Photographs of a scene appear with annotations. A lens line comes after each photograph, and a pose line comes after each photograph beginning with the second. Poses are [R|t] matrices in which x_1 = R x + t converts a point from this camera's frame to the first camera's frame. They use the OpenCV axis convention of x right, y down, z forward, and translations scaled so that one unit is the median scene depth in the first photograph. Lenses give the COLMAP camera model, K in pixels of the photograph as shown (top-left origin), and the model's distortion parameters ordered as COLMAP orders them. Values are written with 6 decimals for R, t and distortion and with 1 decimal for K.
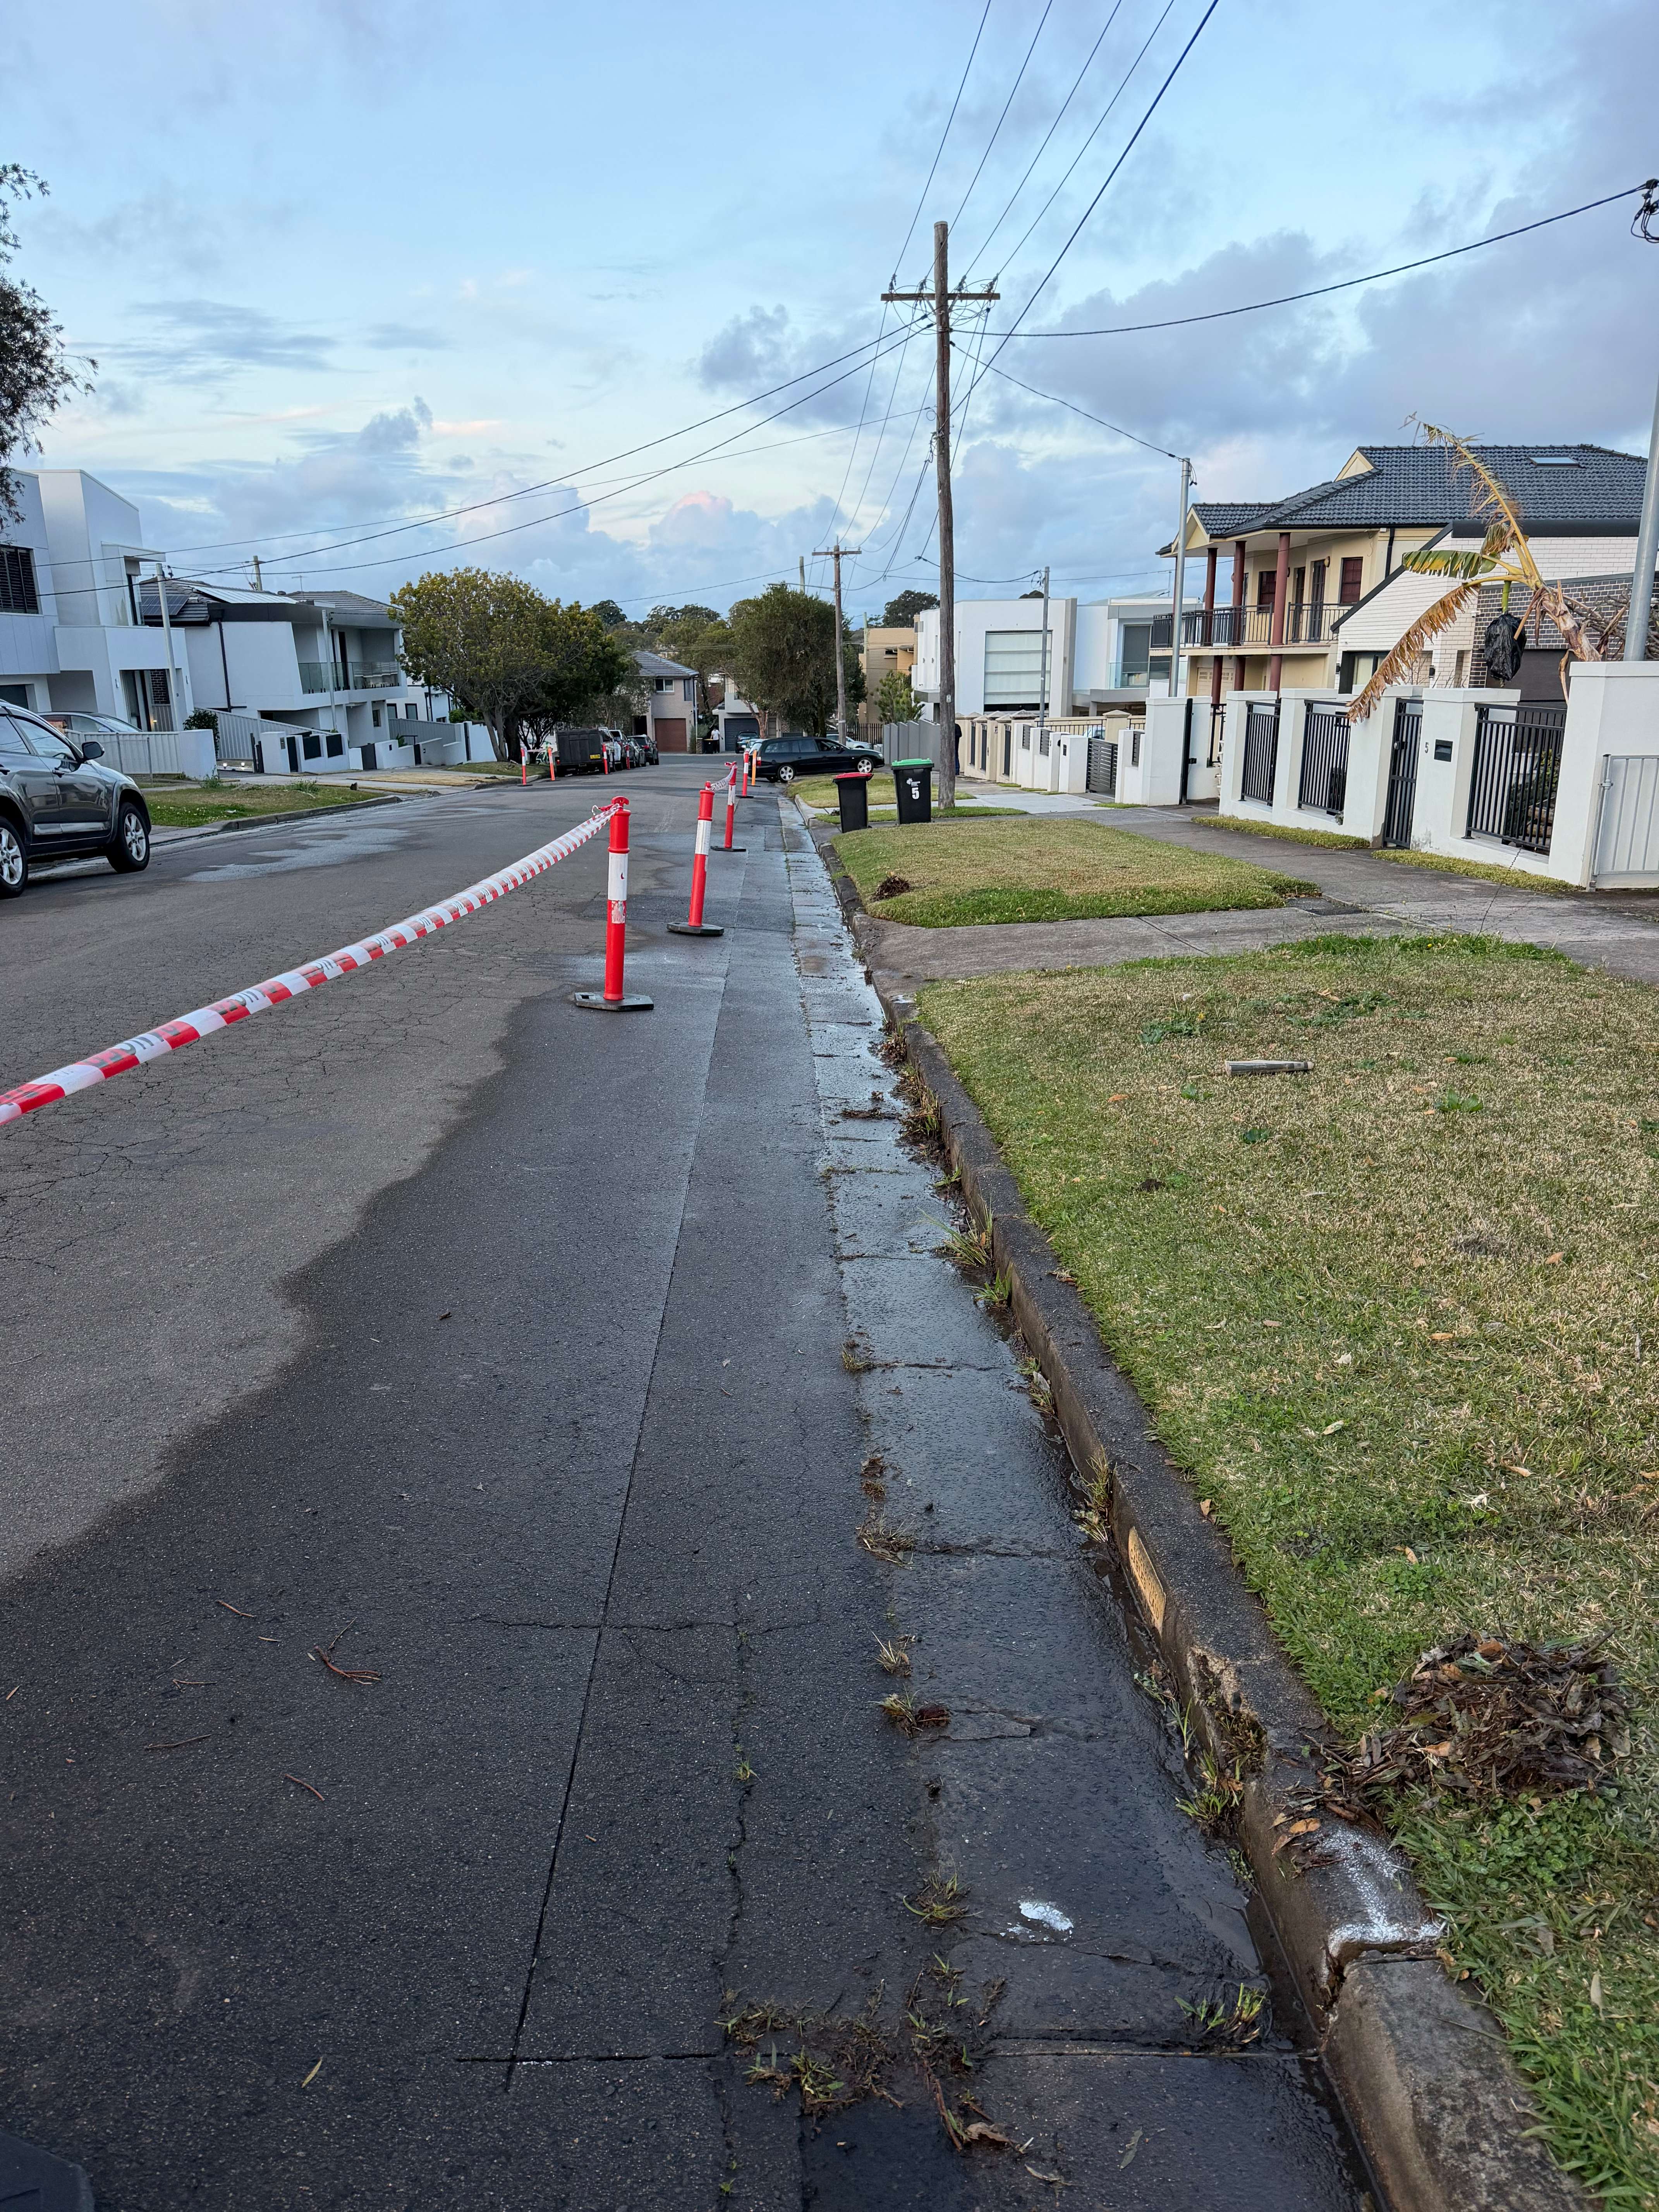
lens RADIAL K [[1530.1, 0, 829.5], [0, 1530.1, 1106.0], [0, 0, 1]] dist [0.002063, -0.004710]
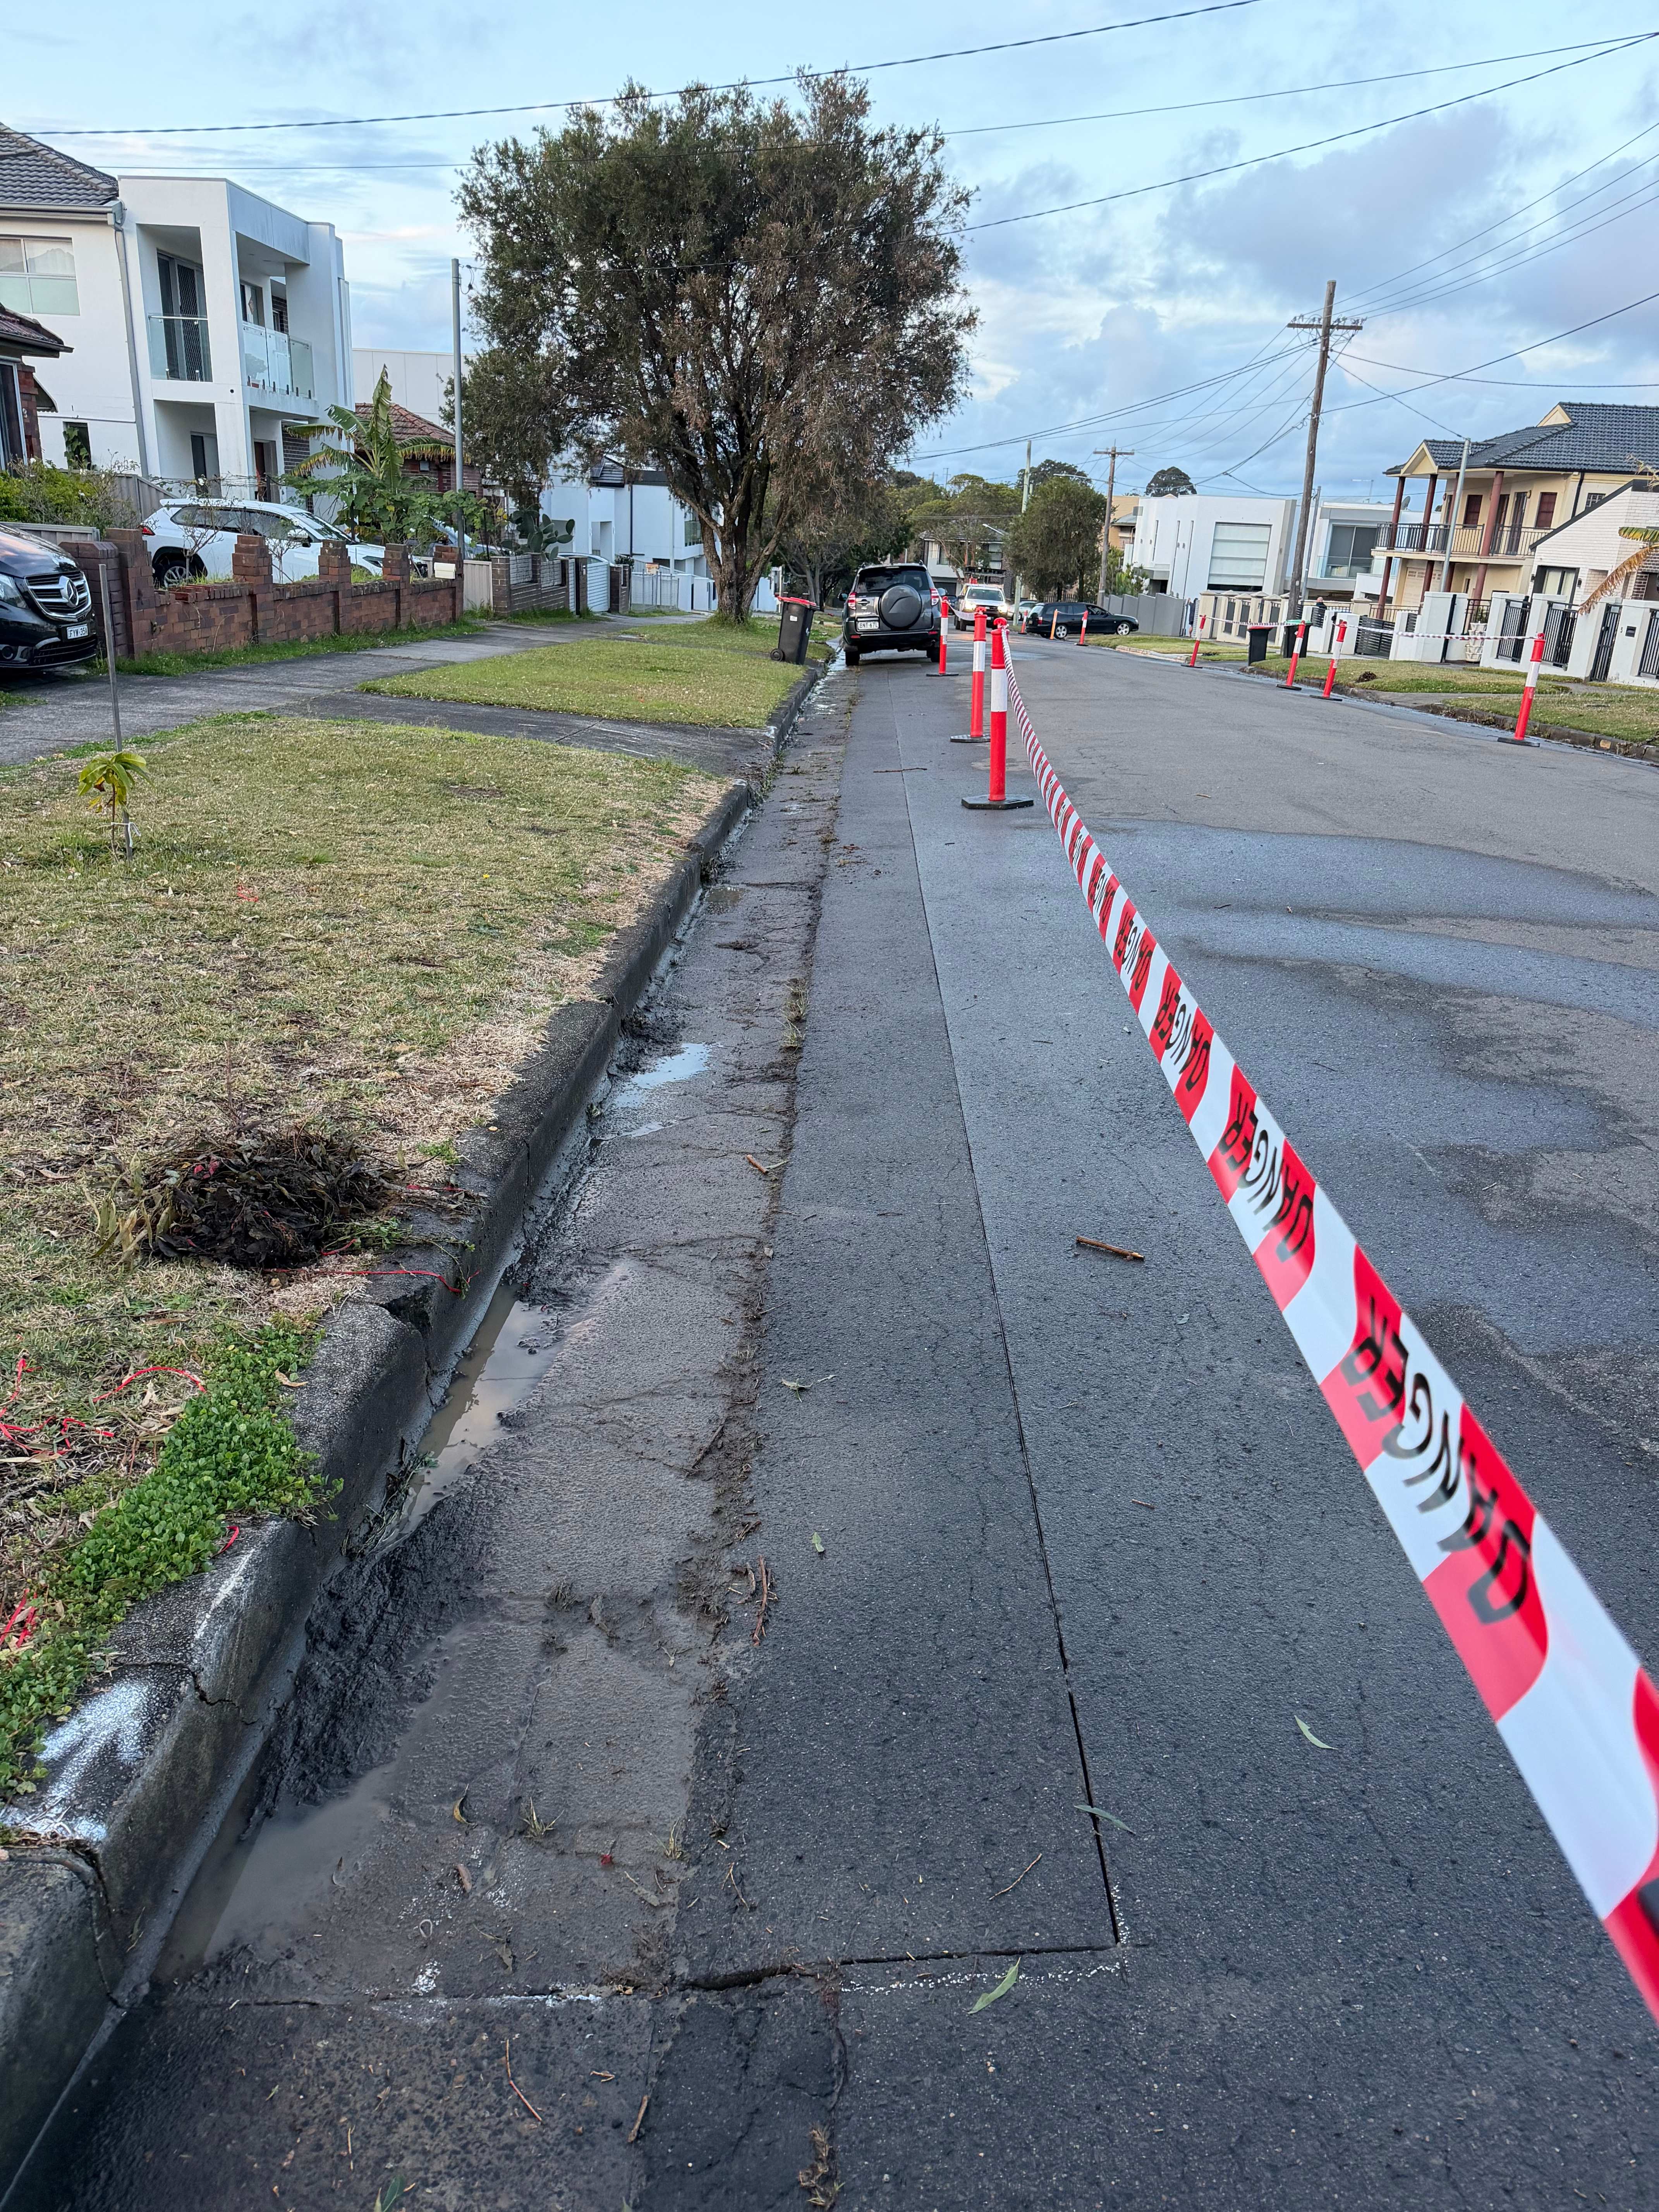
lens RADIAL K [[1547.2, 0, 829.5], [0, 1547.2, 1106.0], [0, 0, 1]] dist [-0.081051, 0.103152]
pose [[0.996297, 0.073988, -0.043785, -0.187123], [-0.070157, 0.994045, 0.083382, 0.107225], [0.049694, -0.080001, 0.995555, -0.398389]]
